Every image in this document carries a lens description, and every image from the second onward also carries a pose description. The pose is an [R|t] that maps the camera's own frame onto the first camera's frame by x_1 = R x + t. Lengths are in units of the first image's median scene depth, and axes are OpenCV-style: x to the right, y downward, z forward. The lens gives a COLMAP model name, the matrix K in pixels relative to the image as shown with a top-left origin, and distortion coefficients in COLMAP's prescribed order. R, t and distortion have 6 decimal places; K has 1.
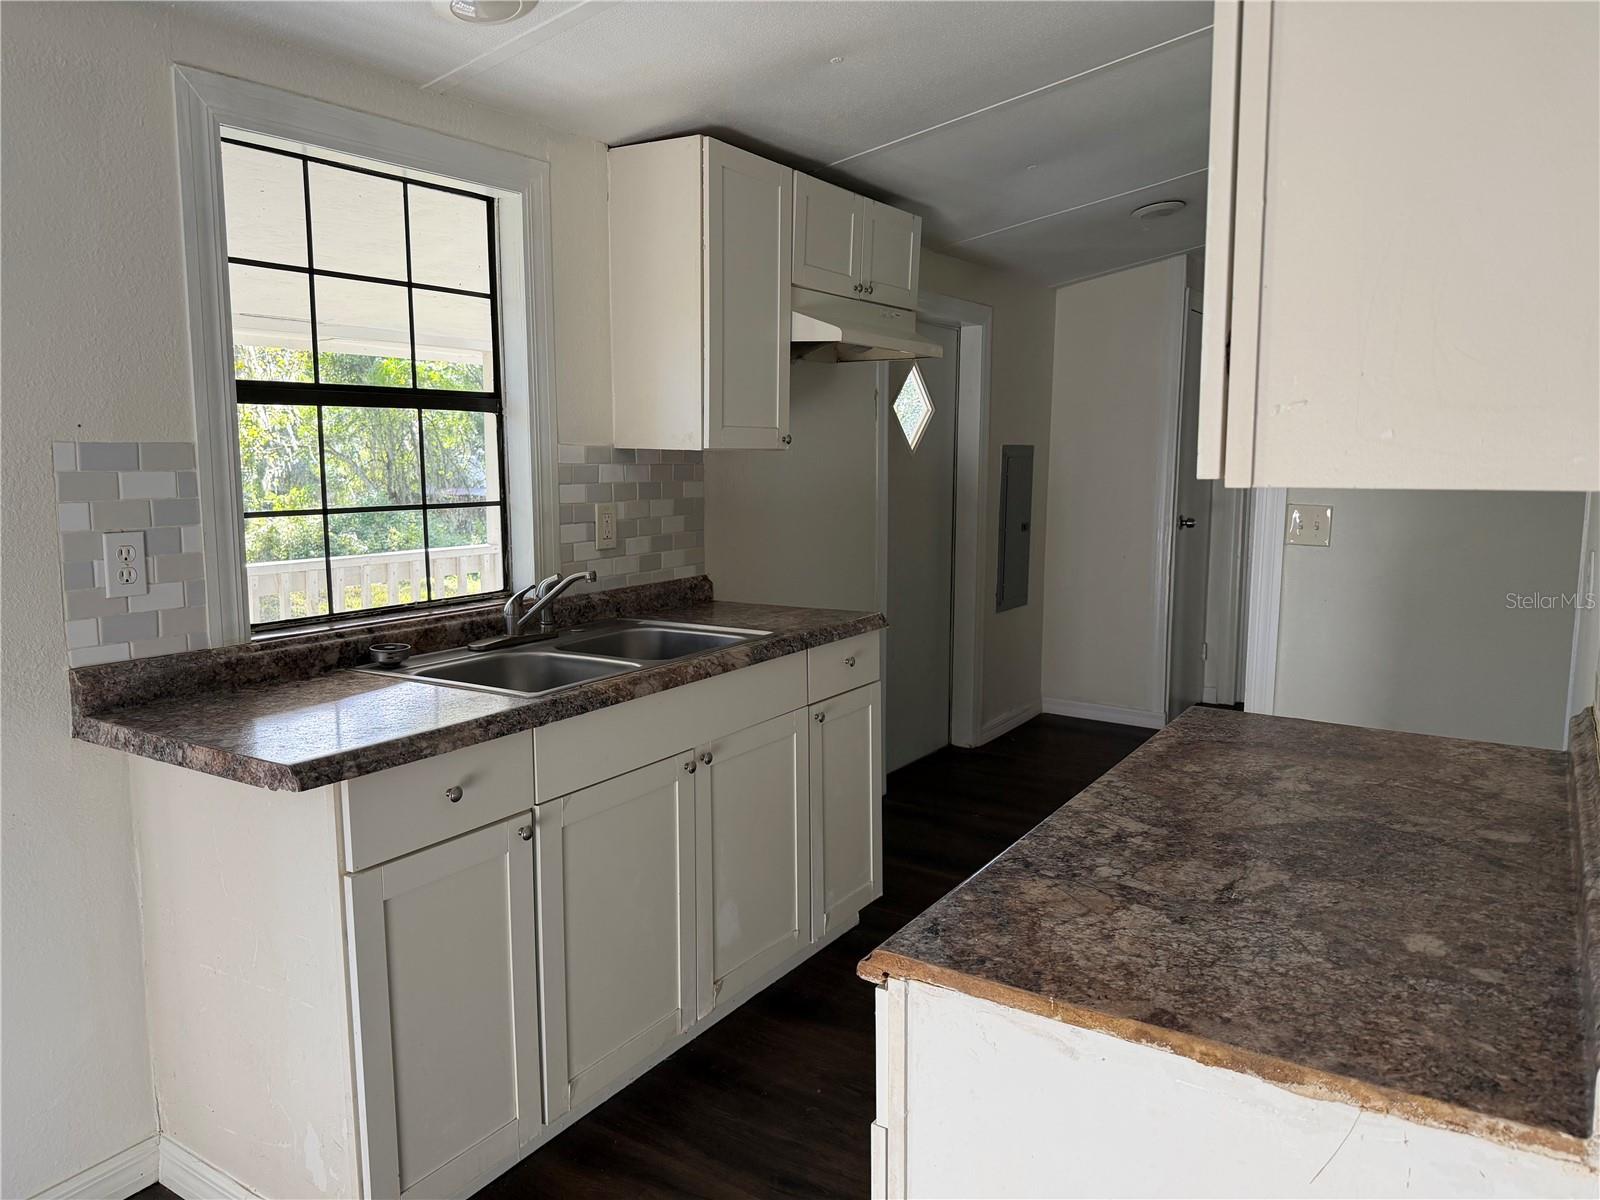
lens RADIAL K [[1123.2, 0, 802.9], [0, 1123.2, 596.7], [0, 0, 1]] dist [0.063336, -0.070281]
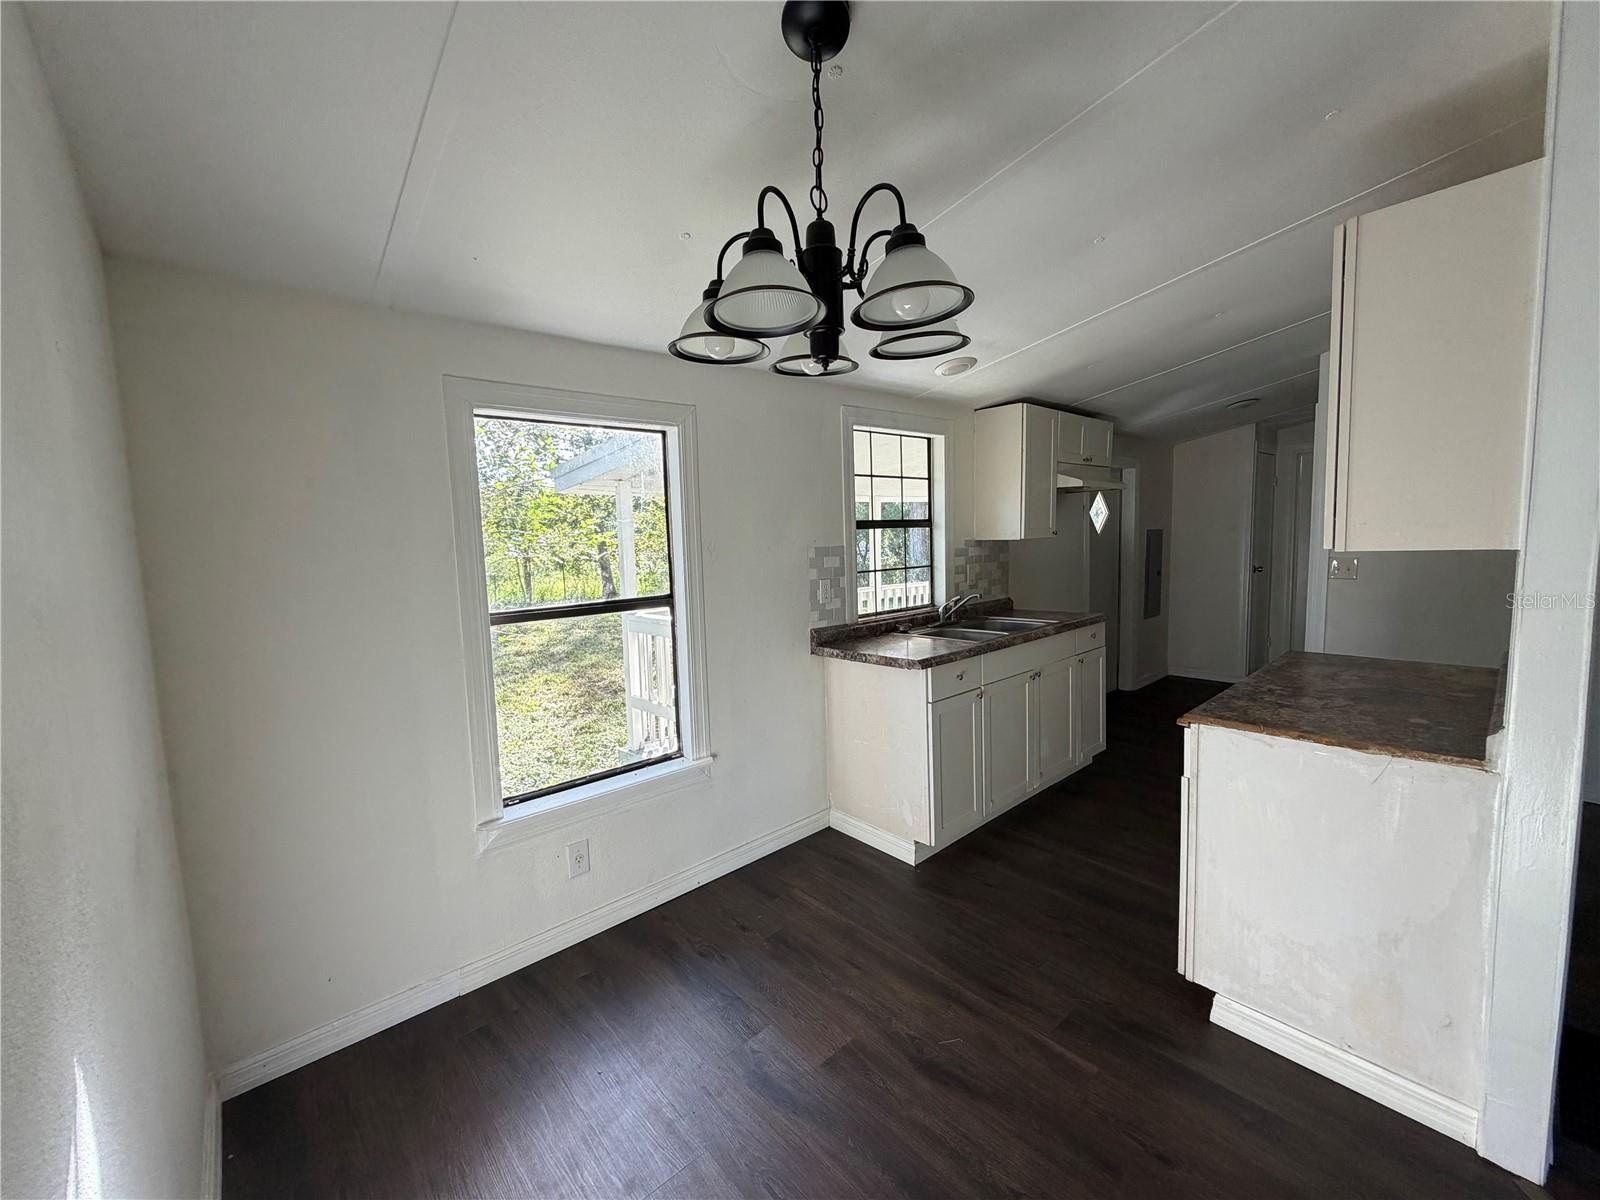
lens RADIAL K [[636.2, 0, 793.5], [0, 636.2, 602.1], [0, 0, 1]] dist [0.000832, 0.000037]
pose [[0.960491, -0.009431, -0.278150, -0.212608], [0.001589, 0.999595, -0.028408, 0.034379], [0.278305, 0.026843, 0.960118, -0.406916]]
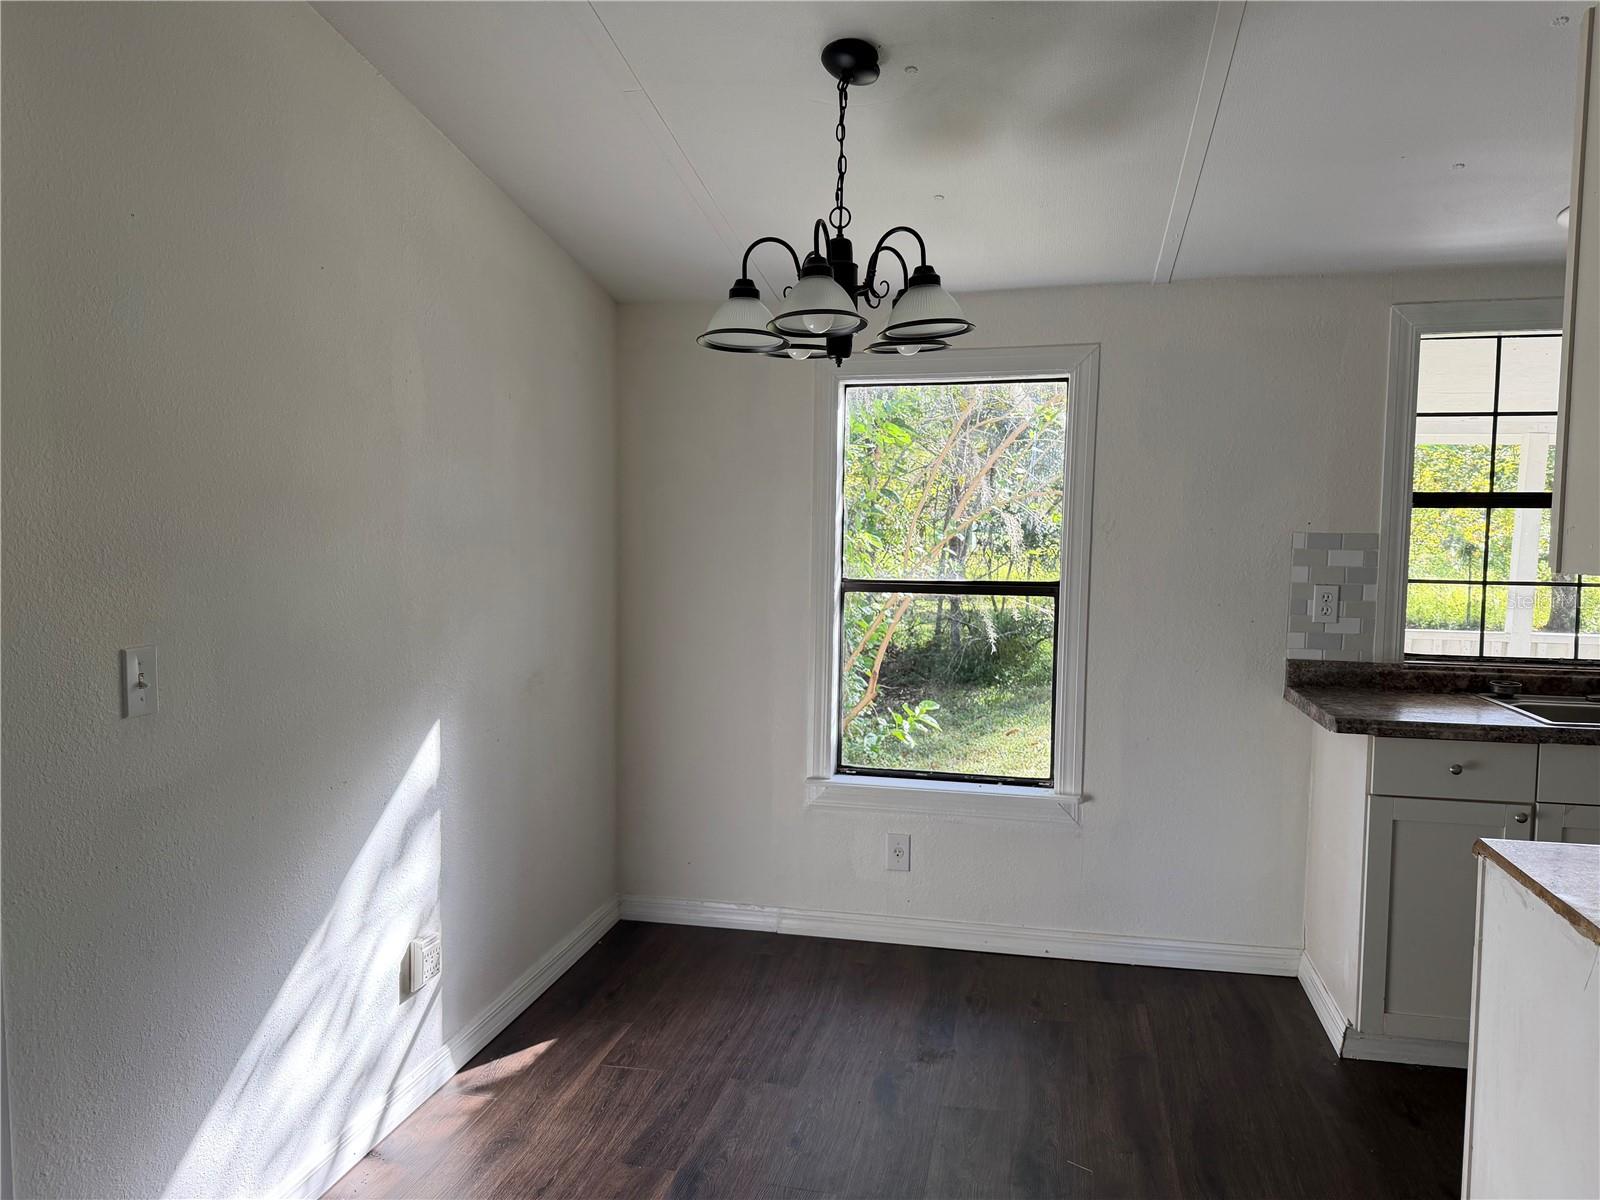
lens RADIAL K [[1123.2, 0, 802.9], [0, 1123.2, 596.7], [0, 0, 1]] dist [0.063336, -0.070281]
pose [[0.349759, 0.067332, -0.934417, 0.617168], [-0.132765, 0.990910, 0.021708, 0.024031], [0.927384, 0.116465, 0.355519, -0.285280]]
